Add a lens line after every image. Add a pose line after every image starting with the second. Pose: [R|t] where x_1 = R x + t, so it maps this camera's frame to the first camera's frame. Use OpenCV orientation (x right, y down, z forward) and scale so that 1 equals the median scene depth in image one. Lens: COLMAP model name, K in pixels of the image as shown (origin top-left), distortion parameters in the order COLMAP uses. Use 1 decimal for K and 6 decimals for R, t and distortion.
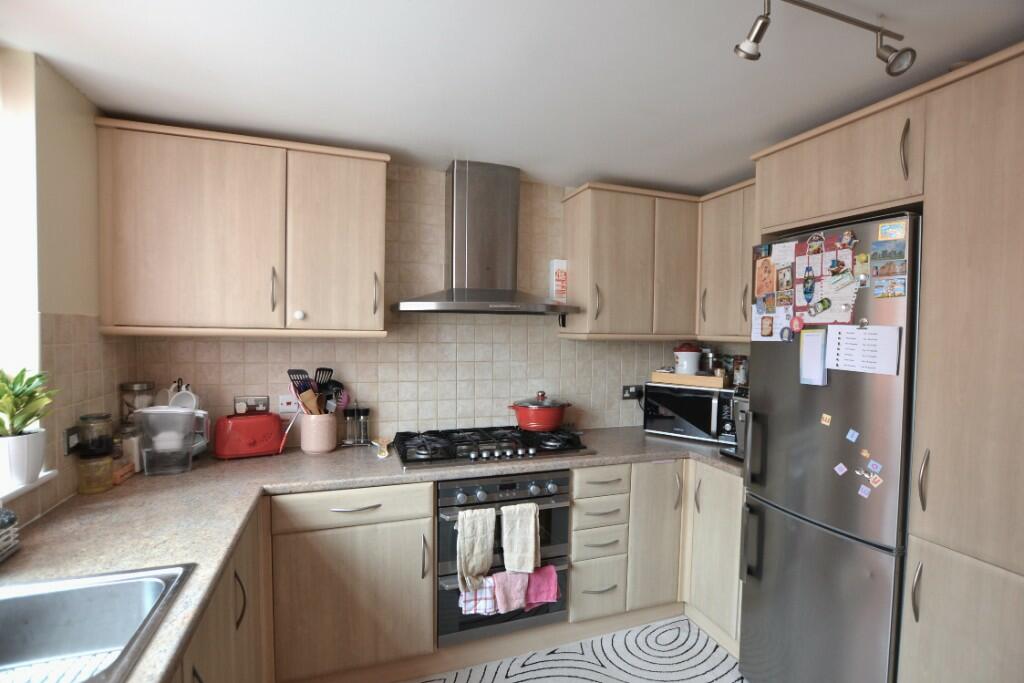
lens RADIAL K [[474.7, 0, 512.0], [0, 474.7, 341.5], [0, 0, 1]] dist [-0.050502, 0.000103]
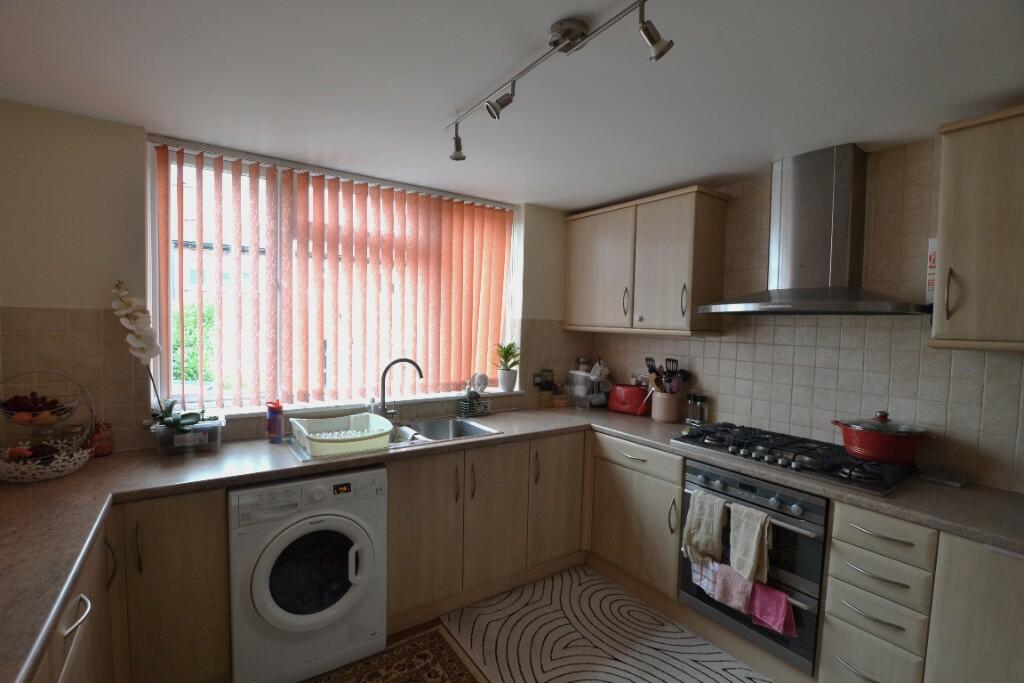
lens RADIAL K [[474.7, 0, 512.0], [0, 474.7, 341.5], [0, 0, 1]] dist [-0.050502, 0.000103]
pose [[0.233998, 0.030627, -0.971755, 0.798537], [-0.046136, 0.998728, 0.020368, 0.002016], [0.971142, 0.040067, 0.235113, 0.264592]]
